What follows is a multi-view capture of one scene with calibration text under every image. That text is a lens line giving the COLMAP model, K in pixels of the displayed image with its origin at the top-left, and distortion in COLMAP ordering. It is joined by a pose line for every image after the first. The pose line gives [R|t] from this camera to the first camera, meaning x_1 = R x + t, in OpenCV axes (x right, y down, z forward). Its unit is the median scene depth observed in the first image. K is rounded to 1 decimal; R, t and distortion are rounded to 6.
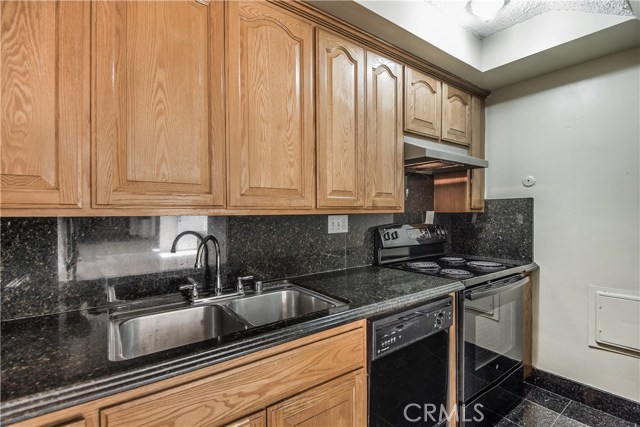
lens RADIAL K [[296.1, 0, 319.2], [0, 296.1, 213.2], [0, 0, 1]] dist [-0.003316, -0.001160]
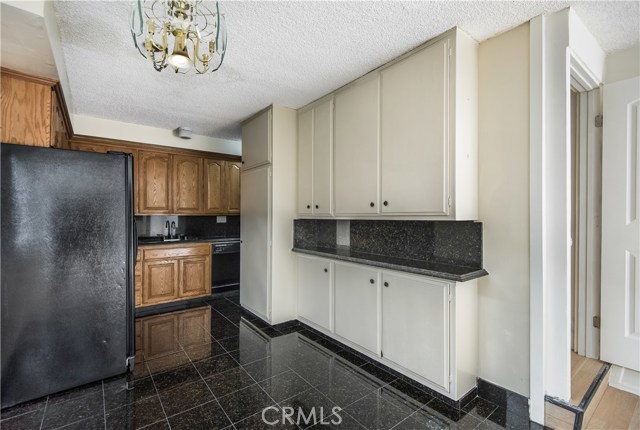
lens RADIAL K [[296.1, 0, 320.2], [0, 296.1, 217.2], [0, 0, 1]] dist [-0.003316, -0.001160]
pose [[0.999381, 0.010503, 0.033587, 1.291316], [-0.010662, 0.999933, 0.004564, -0.005271], [-0.033537, -0.004919, 0.999425, -2.520777]]
